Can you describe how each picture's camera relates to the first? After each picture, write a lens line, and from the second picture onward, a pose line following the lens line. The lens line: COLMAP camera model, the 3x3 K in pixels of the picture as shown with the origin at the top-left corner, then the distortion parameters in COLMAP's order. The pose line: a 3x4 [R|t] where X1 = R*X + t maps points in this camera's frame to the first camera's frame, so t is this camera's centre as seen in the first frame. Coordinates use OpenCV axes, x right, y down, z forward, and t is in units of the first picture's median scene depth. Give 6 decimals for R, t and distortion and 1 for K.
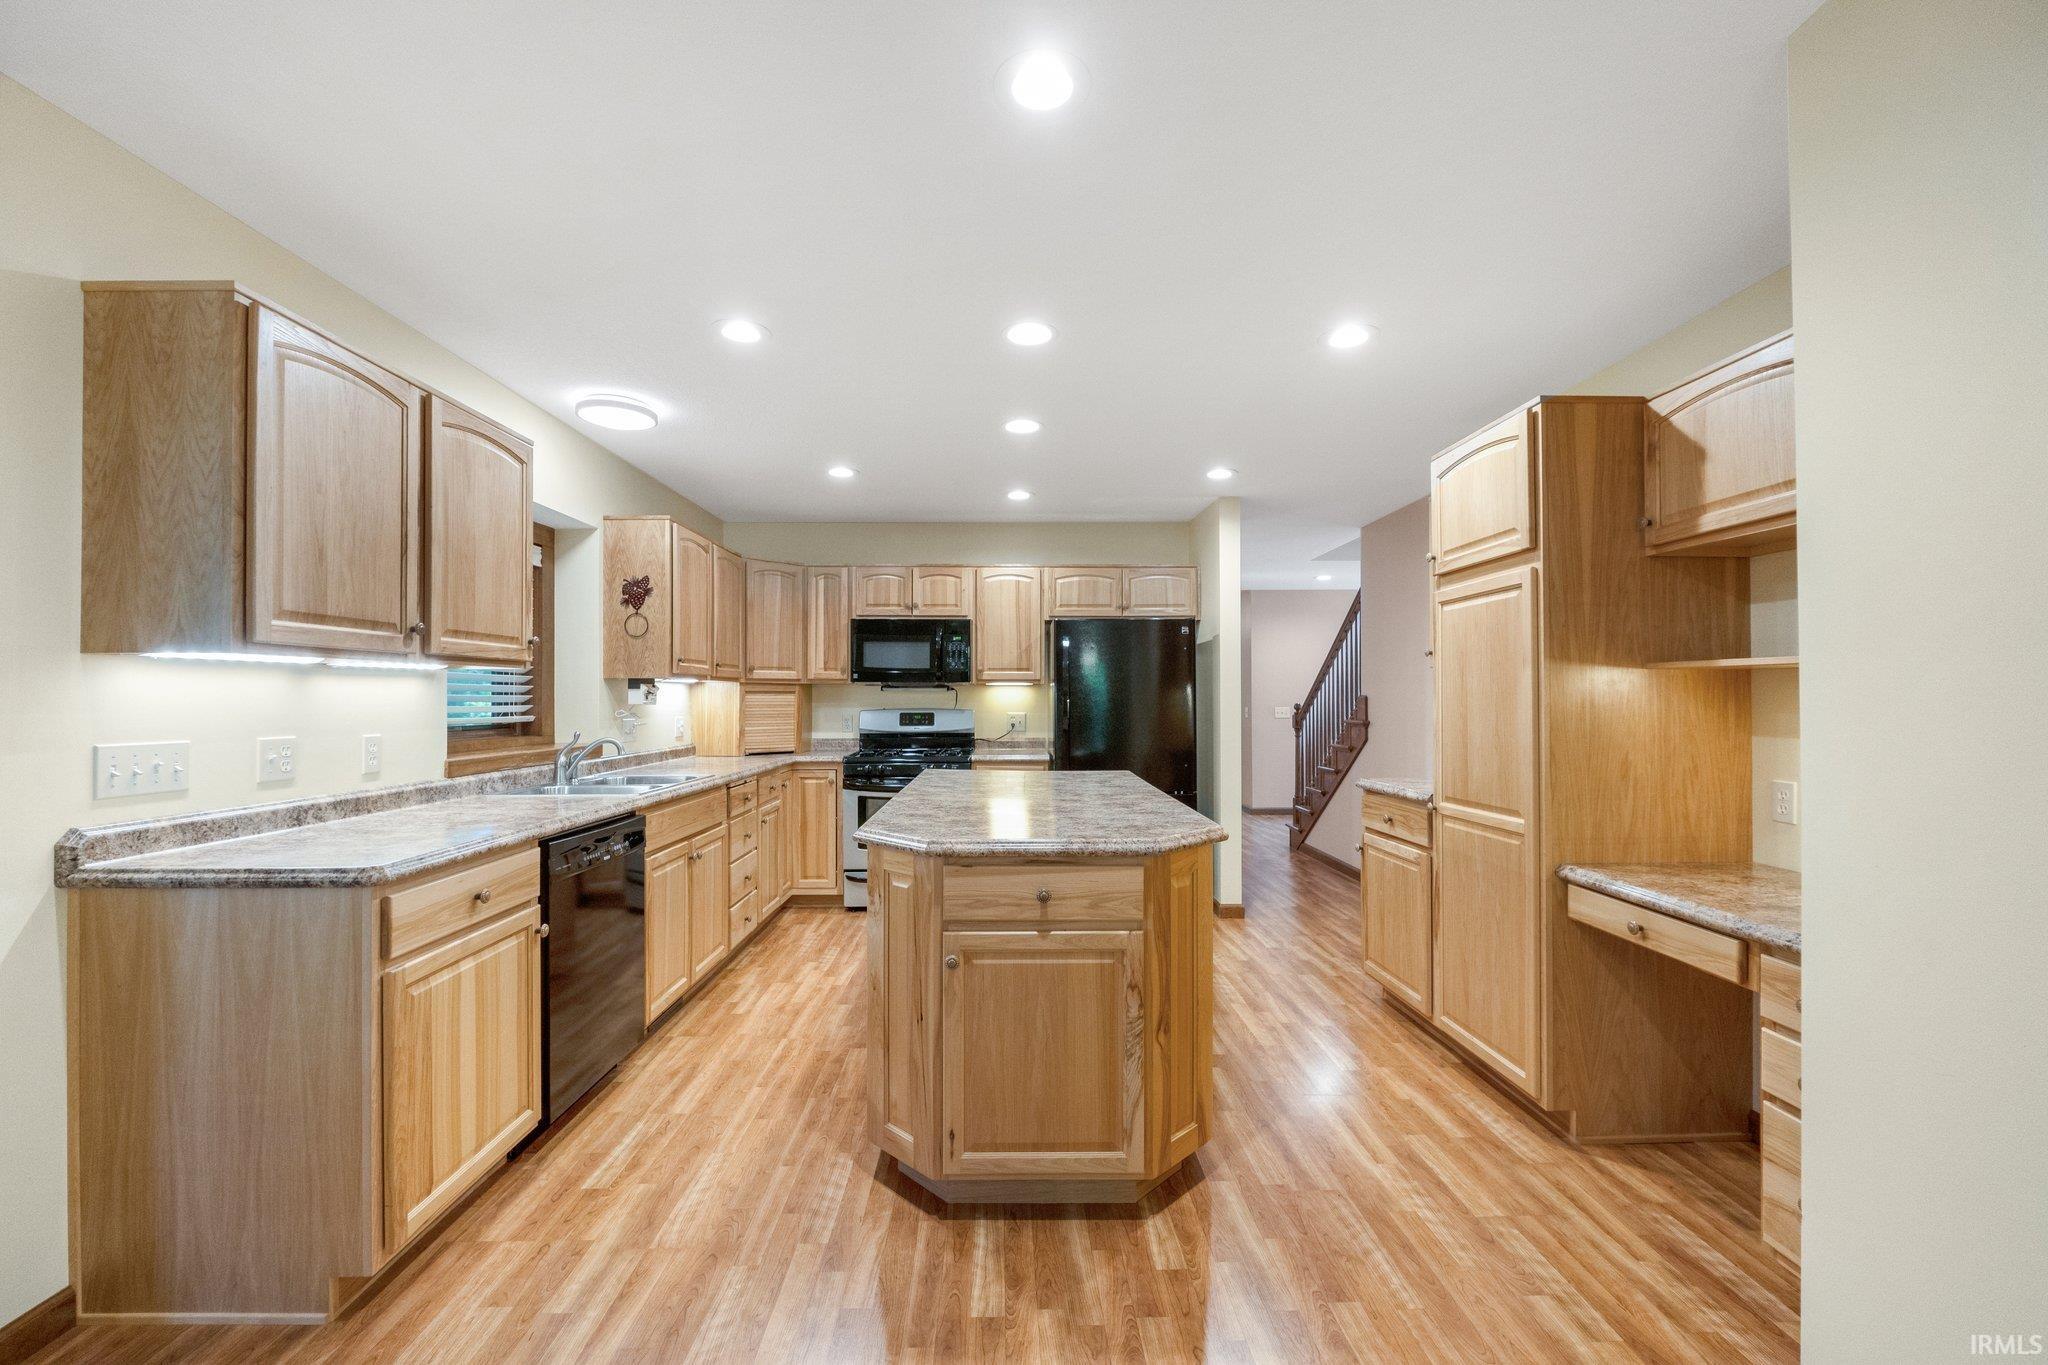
lens RADIAL K [[850.5, 0, 1022.4], [0, 850.5, 690.0], [0, 0, 1]] dist [-0.010086, 0.000348]
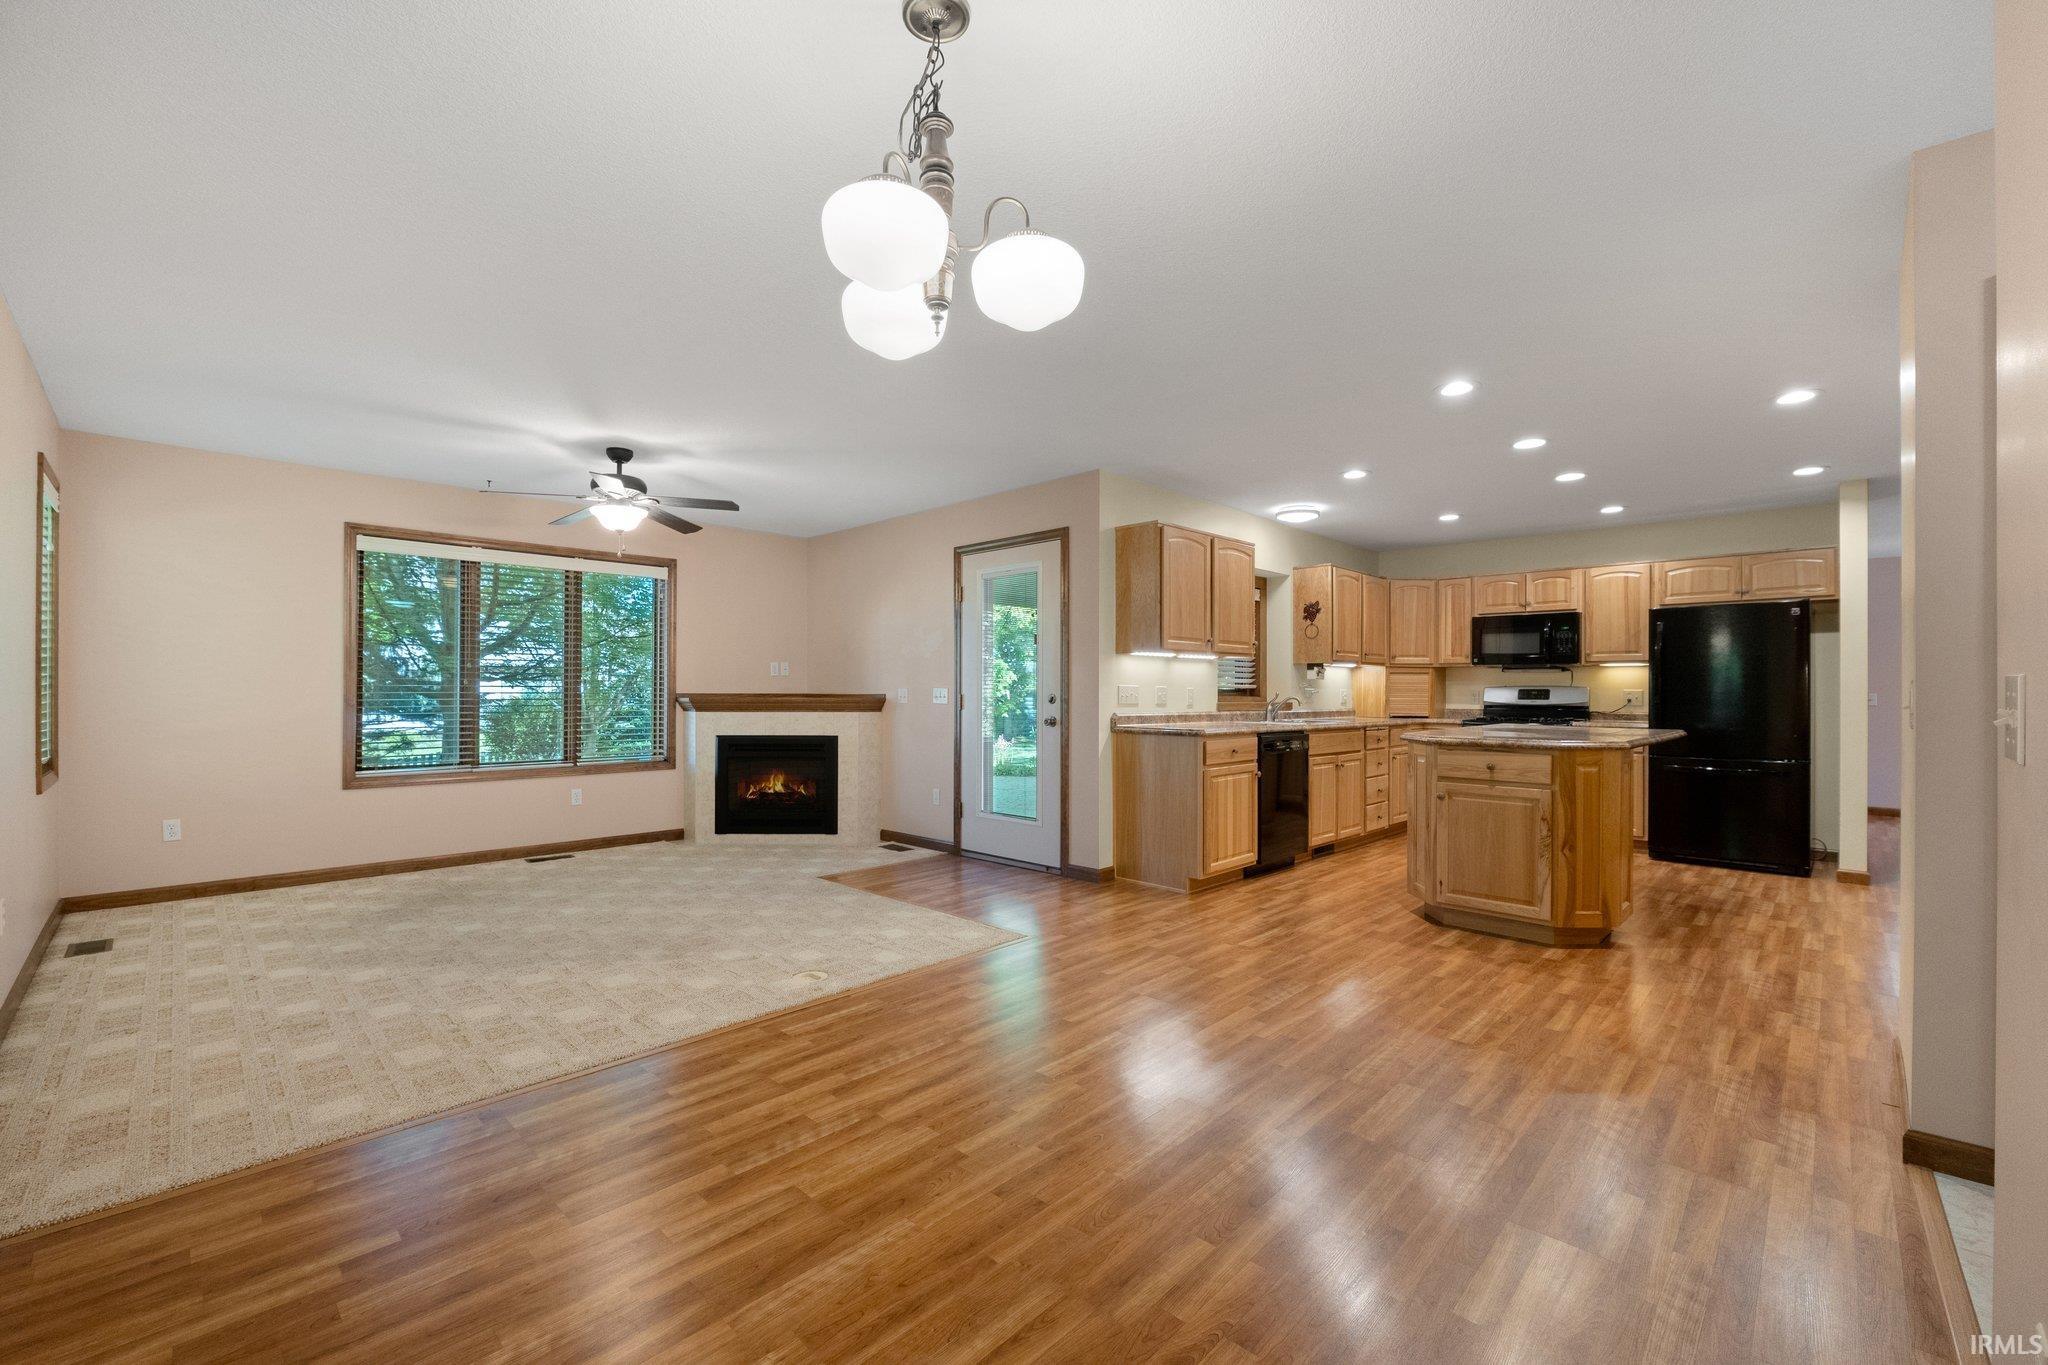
lens RADIAL K [[850.5, 0, 1022.4], [0, 850.5, 690.0], [0, 0, 1]] dist [-0.010086, 0.000348]
pose [[0.701796, 0.003696, -0.712368, 0.448038], [0.001032, 0.999980, 0.006206, 0.037208], [0.712377, -0.005090, 0.701779, -0.767789]]
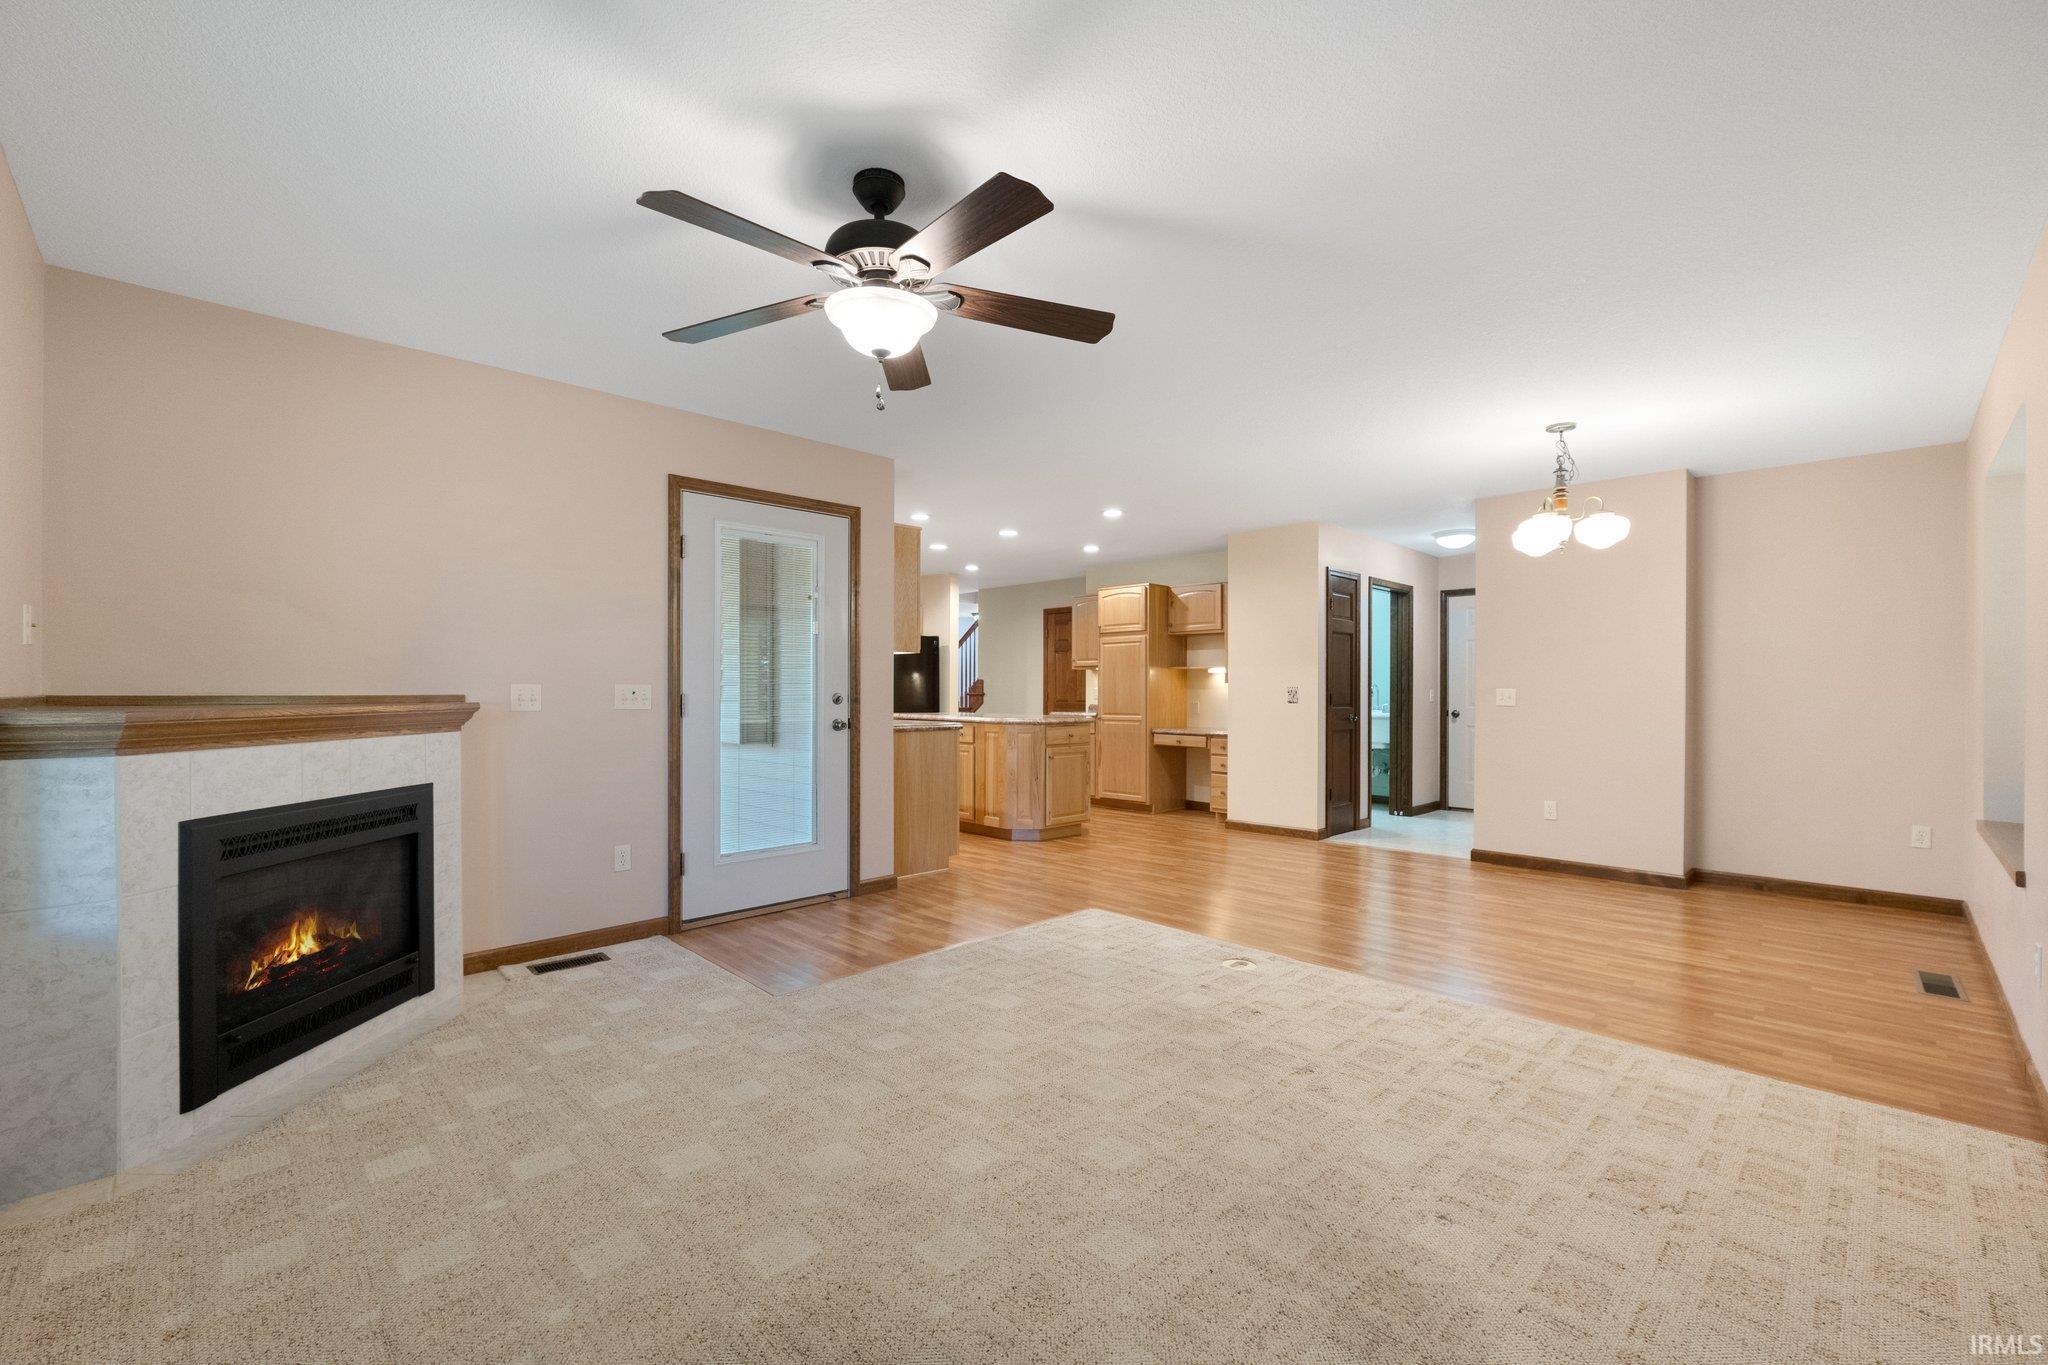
lens RADIAL K [[850.5, 0, 1022.4], [0, 850.5, 690.0], [0, 0, 1]] dist [-0.010086, 0.000348]
pose [[0.724346, 0.005311, 0.689416, -1.594506], [-0.010584, 0.999938, 0.003418, 0.042526], [-0.689355, -0.009772, 0.724358, -0.822342]]
